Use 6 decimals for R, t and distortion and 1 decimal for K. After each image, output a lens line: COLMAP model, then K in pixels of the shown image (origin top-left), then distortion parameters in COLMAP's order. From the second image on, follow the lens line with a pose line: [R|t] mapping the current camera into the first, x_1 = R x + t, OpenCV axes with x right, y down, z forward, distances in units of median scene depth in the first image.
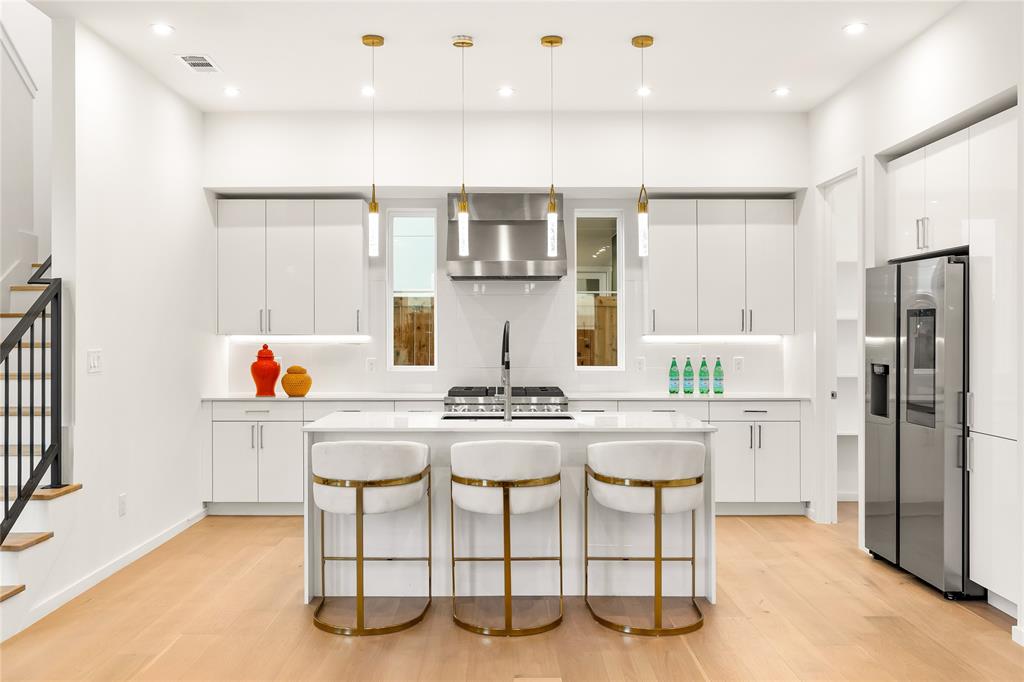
lens RADIAL K [[866.2, 0, 506.3], [0, 866.2, 334.2], [0, 0, 1]] dist [-0.004480, 0.004770]
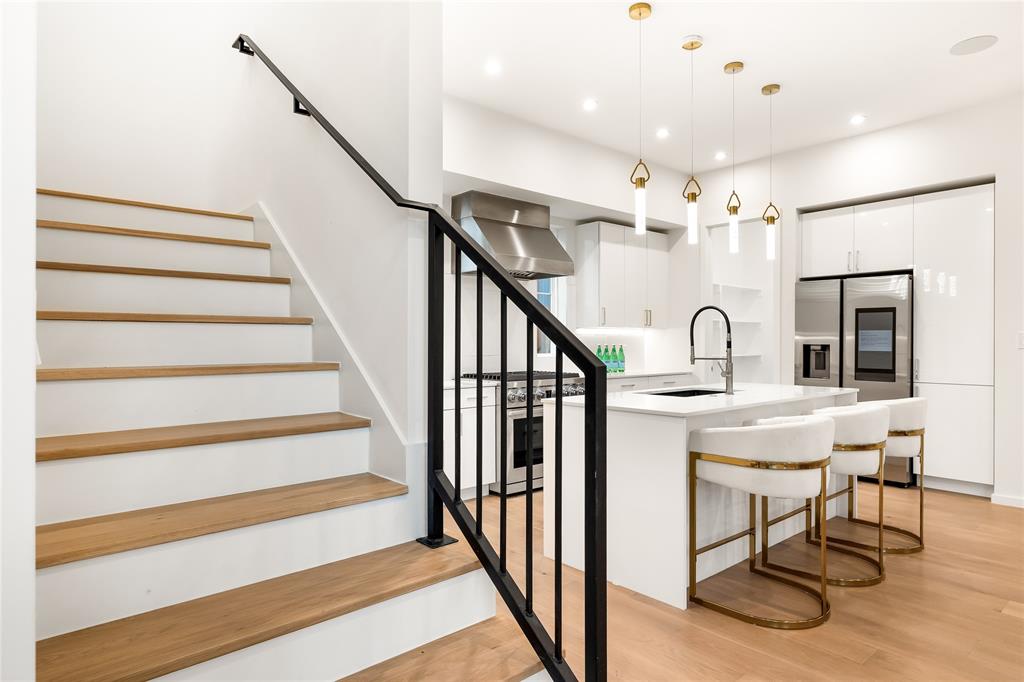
lens RADIAL K [[588.6, 0, 511.6], [0, 588.6, 343.3], [0, 0, 1]] dist [0.027375, 0.001281]
pose [[0.739171, -0.001477, 0.673516, -0.523877], [0.001158, 0.999999, 0.000922, 0.023995], [-0.673517, 0.000099, 0.739172, 0.450302]]
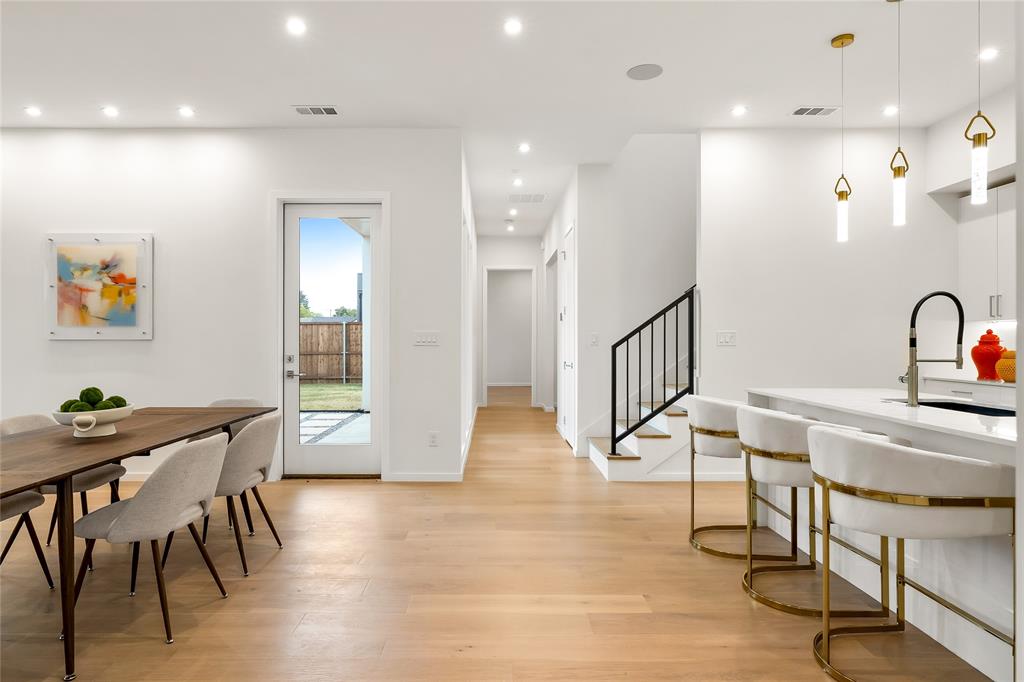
lens RADIAL K [[595.6, 0, 486.2], [0, 595.6, 336.6], [0, 0, 1]] dist [0.004868, 0.001689]
pose [[-0.000434, -0.003469, -0.999994, 0.439876], [-0.000292, 0.999994, -0.003469, 0.023325], [1.000000, 0.000291, -0.000435, 0.414613]]
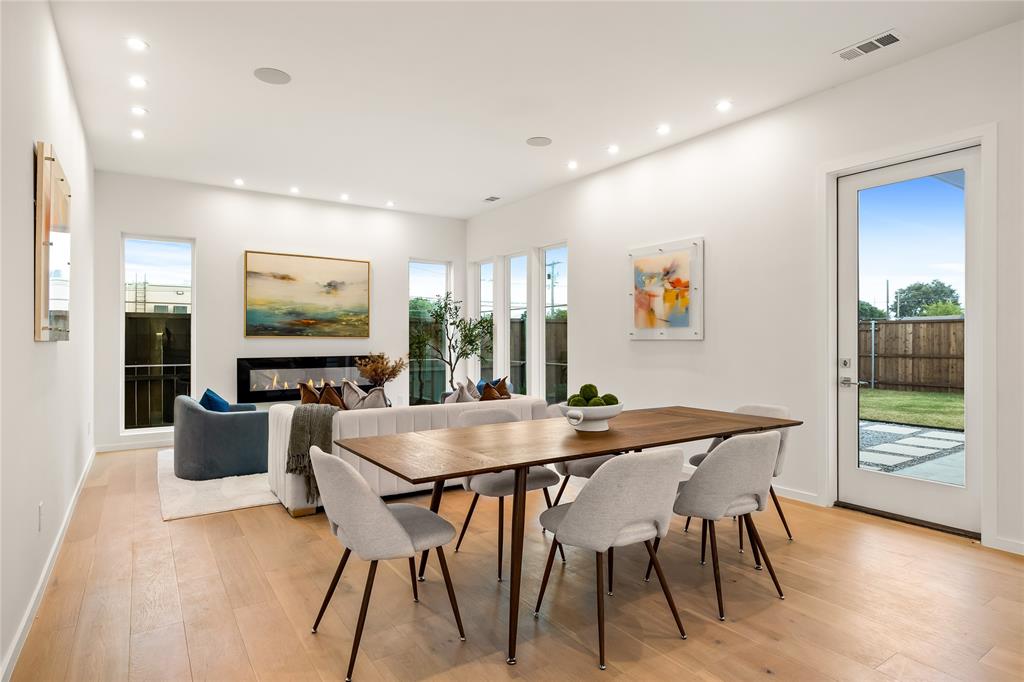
lens RADIAL K [[557.5, 0, 516.5], [0, 557.5, 337.4], [0, 0, 1]] dist [0.002275, -0.001816]
pose [[-0.820683, -0.002007, -0.571380, 0.294387], [-0.000509, 0.999996, -0.002781, 0.023925], [0.571384, -0.001991, -0.820681, 0.451350]]
